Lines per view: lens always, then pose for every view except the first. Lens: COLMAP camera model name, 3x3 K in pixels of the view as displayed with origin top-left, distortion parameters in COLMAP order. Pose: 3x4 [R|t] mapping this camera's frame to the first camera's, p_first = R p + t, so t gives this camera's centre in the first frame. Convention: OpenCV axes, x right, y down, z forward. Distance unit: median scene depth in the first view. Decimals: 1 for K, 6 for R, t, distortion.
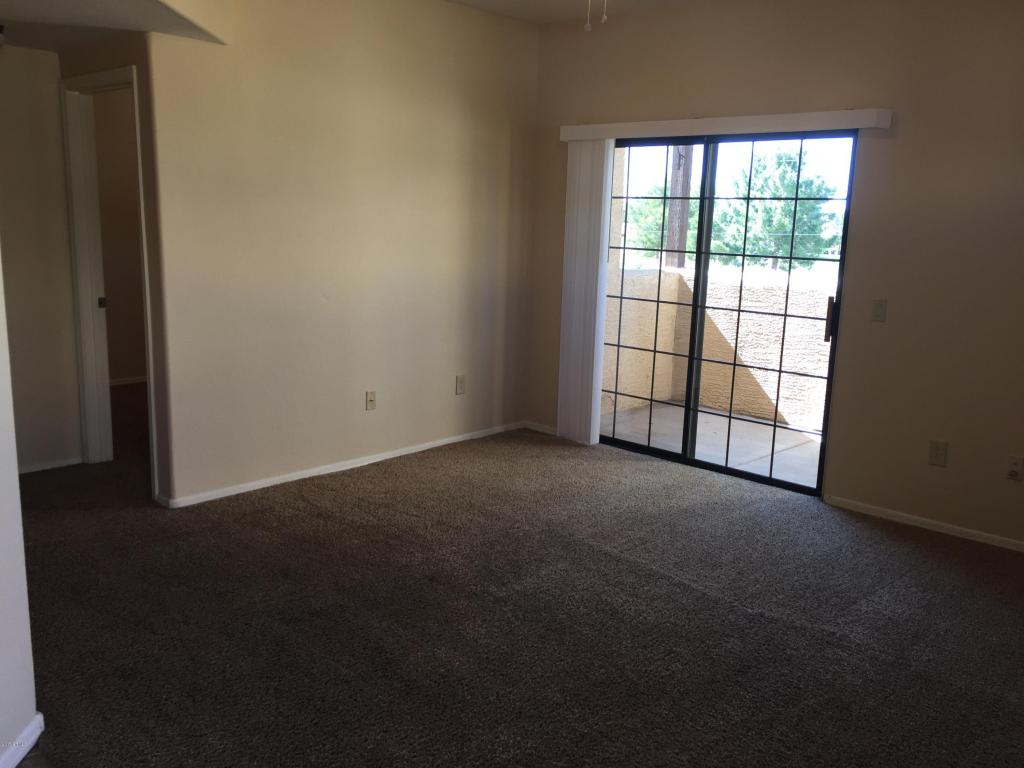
lens RADIAL K [[900.5, 0, 511.6], [0, 900.5, 388.1], [0, 0, 1]] dist [0.090795, -0.124698]
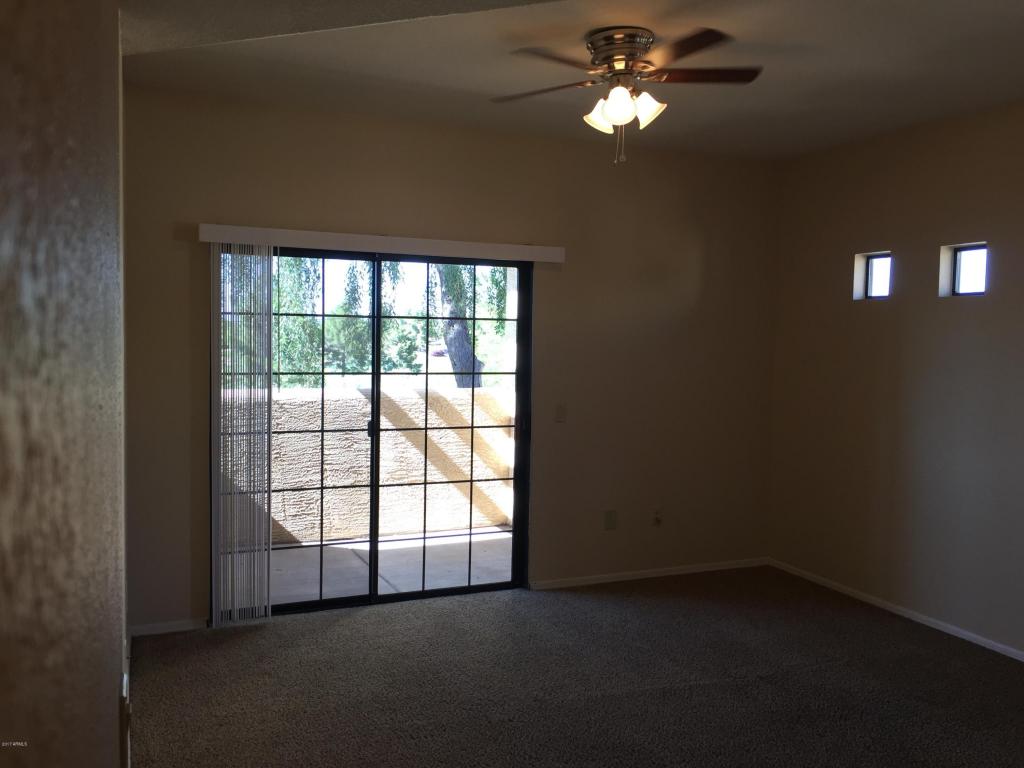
lens RADIAL K [[900.5, 0, 511.8], [0, 900.5, 380.8], [0, 0, 1]] dist [0.090795, -0.124698]
pose [[0.380097, -0.079486, 0.921525, -0.597443], [0.167105, 0.985807, 0.016105, -0.133033], [-0.909726, 0.147870, 0.387985, 0.509544]]
